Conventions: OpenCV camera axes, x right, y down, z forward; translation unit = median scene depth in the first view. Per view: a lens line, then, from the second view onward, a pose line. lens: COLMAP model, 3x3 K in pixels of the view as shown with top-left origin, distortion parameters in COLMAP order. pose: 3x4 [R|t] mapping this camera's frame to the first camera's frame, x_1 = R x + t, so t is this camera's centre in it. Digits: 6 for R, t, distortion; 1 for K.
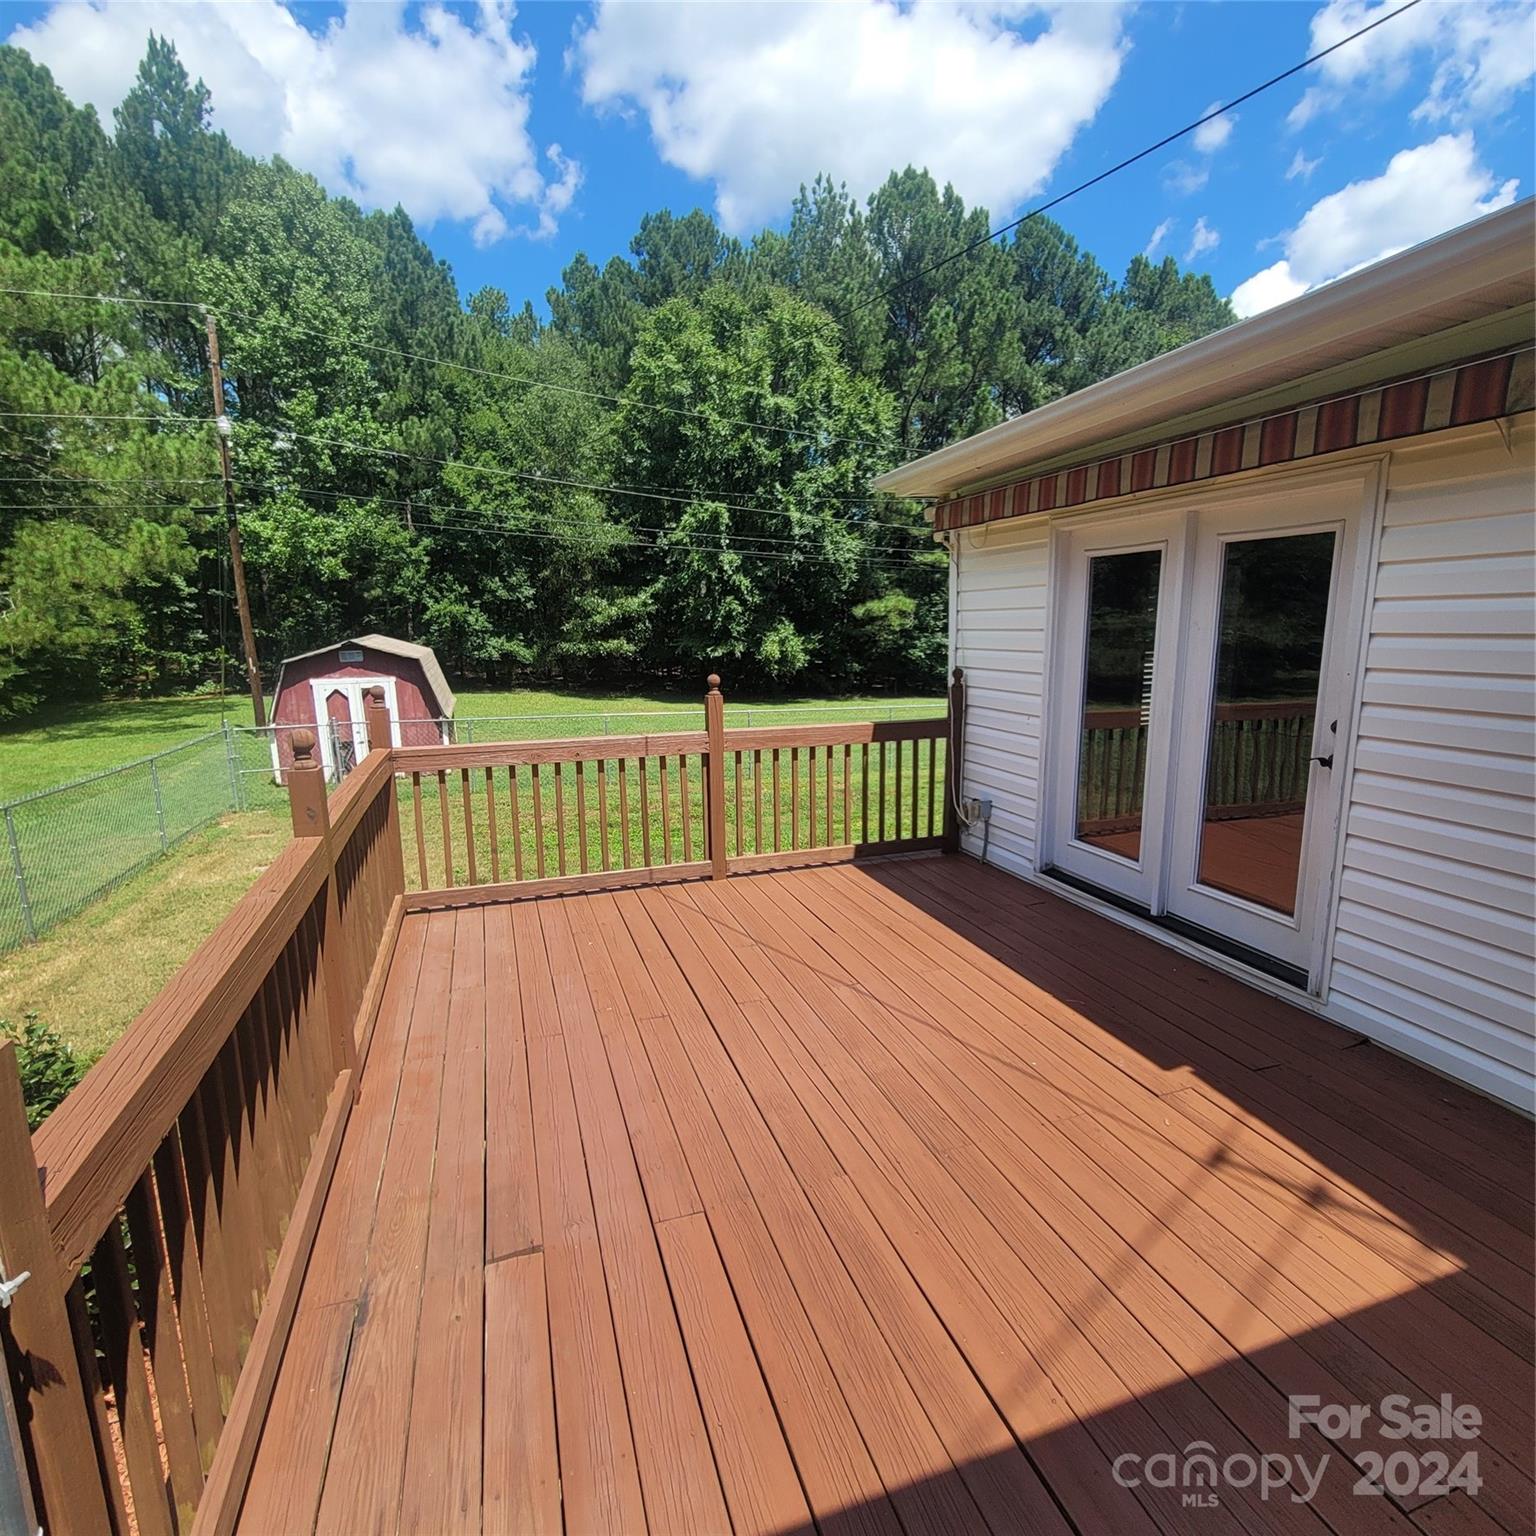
lens RADIAL K [[802.2, 0, 768.0], [0, 802.2, 768.0], [0, 0, 1]] dist [-0.002540, -0.002557]
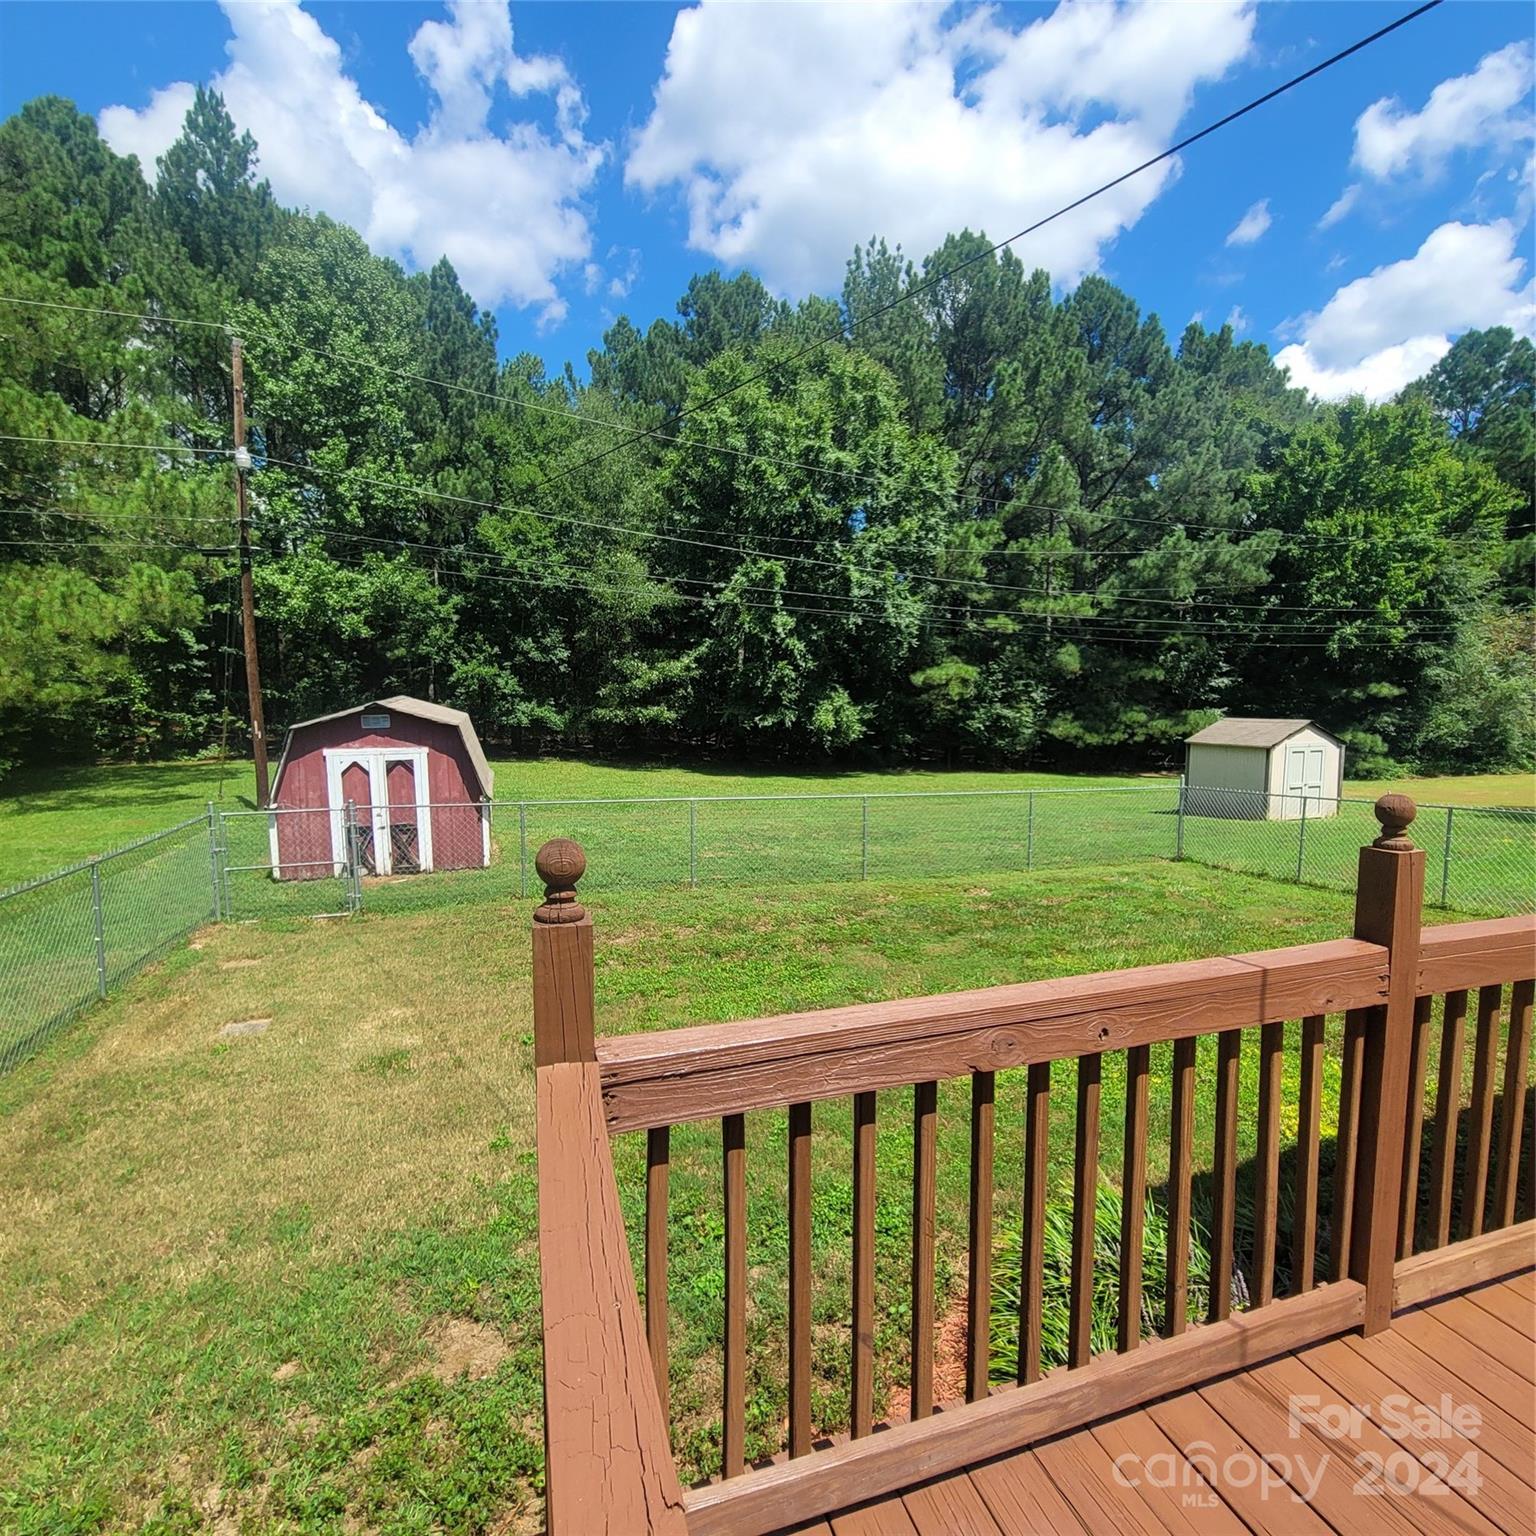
lens RADIAL K [[802.2, 0, 768.0], [0, 802.2, 768.0], [0, 0, 1]] dist [-0.002540, -0.002557]
pose [[0.999864, 0.013671, -0.009266, -0.054273], [-0.014406, 0.996318, -0.084510, -0.013961], [0.008076, 0.084632, 0.996380, 0.094138]]
